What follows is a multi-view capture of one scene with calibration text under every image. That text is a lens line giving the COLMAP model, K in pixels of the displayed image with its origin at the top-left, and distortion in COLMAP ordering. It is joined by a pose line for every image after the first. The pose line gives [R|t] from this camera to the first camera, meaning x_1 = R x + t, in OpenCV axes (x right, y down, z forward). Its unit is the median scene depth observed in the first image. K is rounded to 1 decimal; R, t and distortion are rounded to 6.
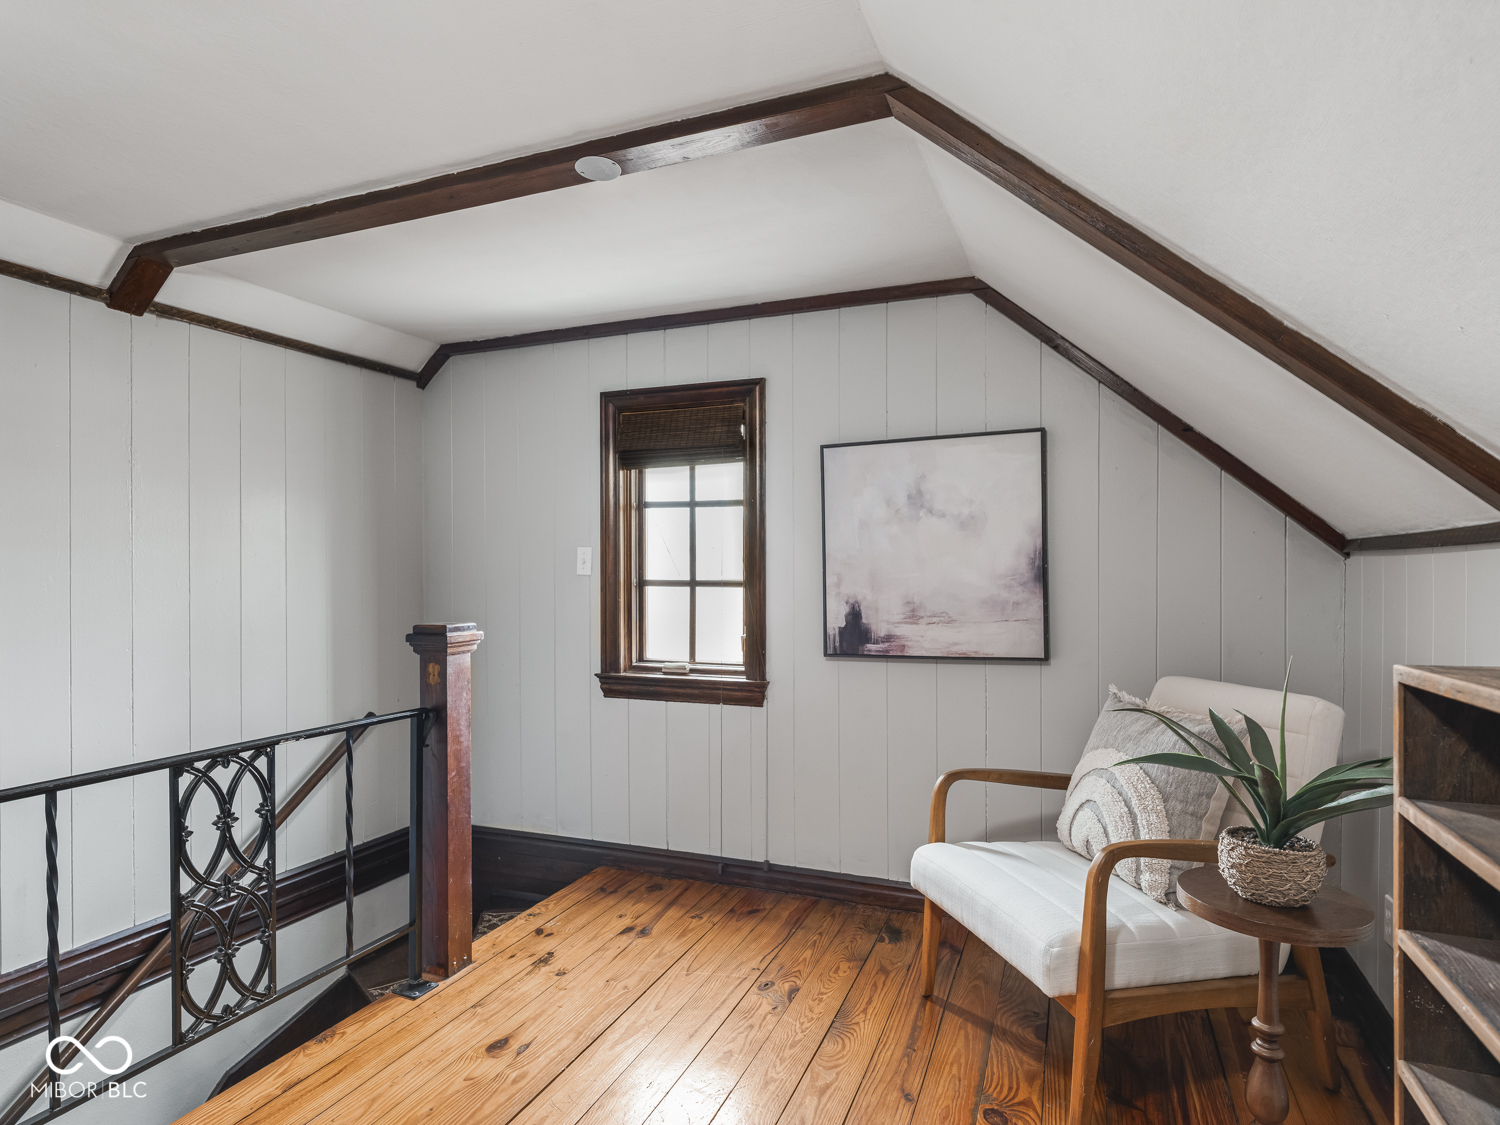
lens RADIAL K [[835.1, 0, 750.7], [0, 835.1, 584.2], [0, 0, 1]] dist [-0.000887, -0.001067]
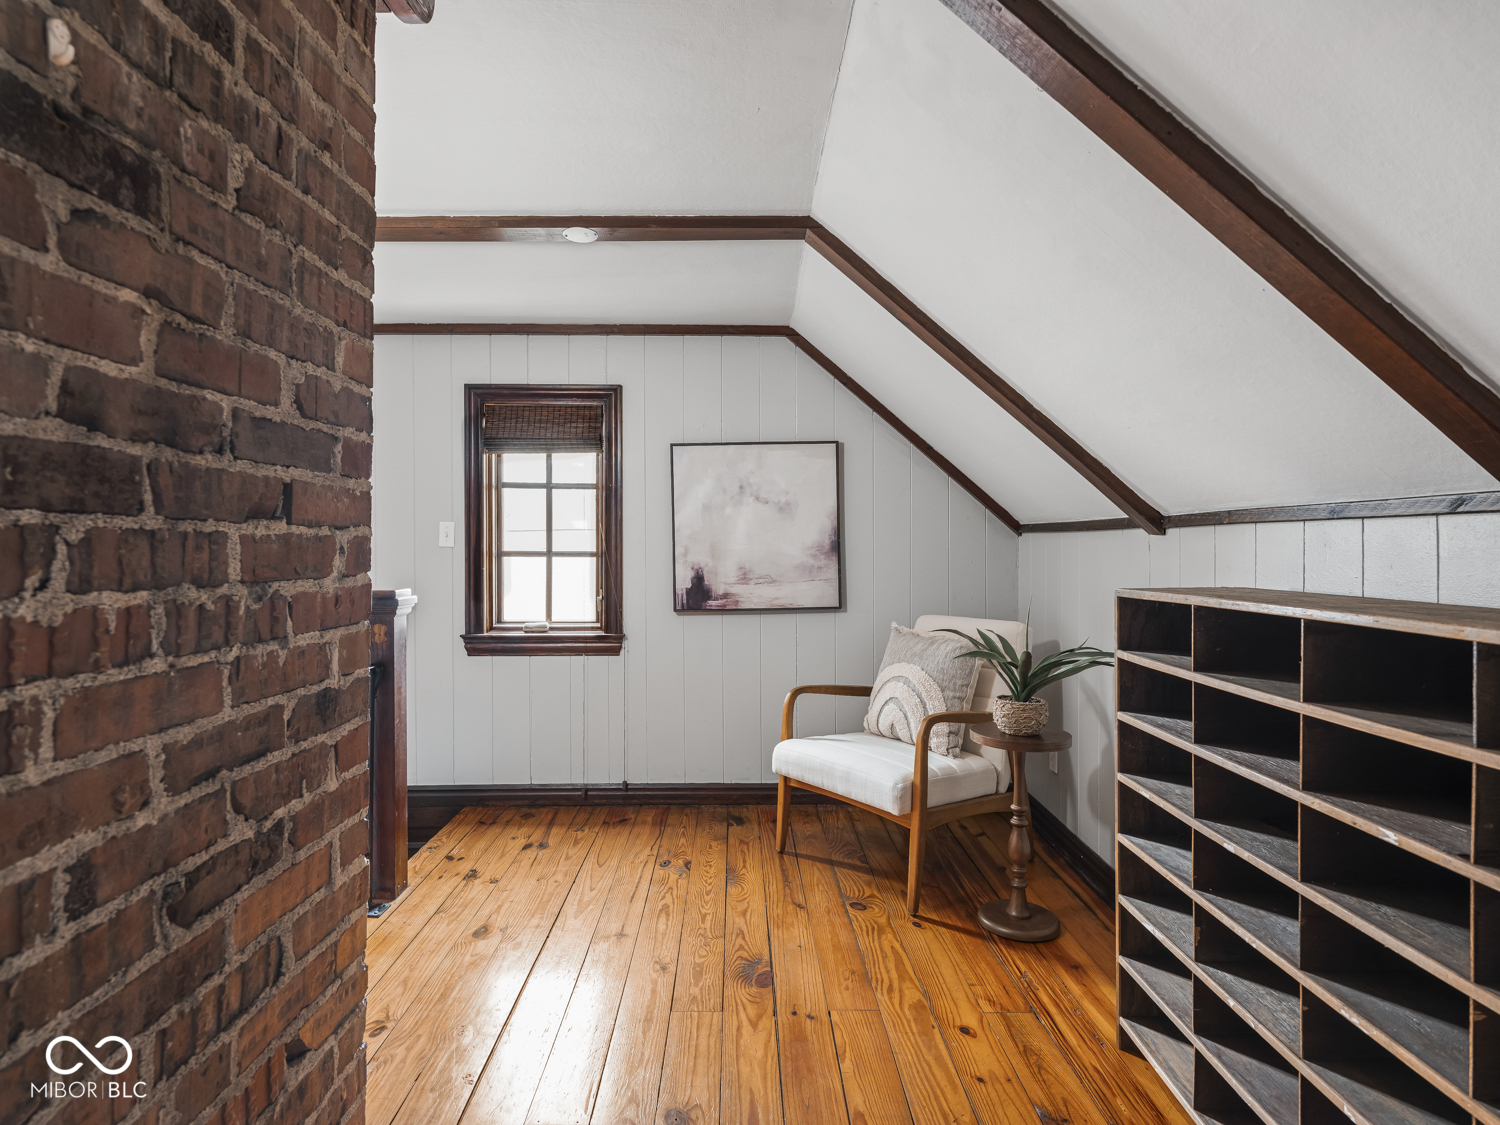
lens RADIAL K [[804.2, 0, 758.5], [0, 804.2, 554.2], [0, 0, 1]] dist [0.000867, -0.003421]
pose [[0.922735, -0.002552, 0.385427, -0.266656], [0.003714, 0.999991, -0.002271, 0.003177], [-0.385417, 0.003527, 0.922736, -0.170109]]
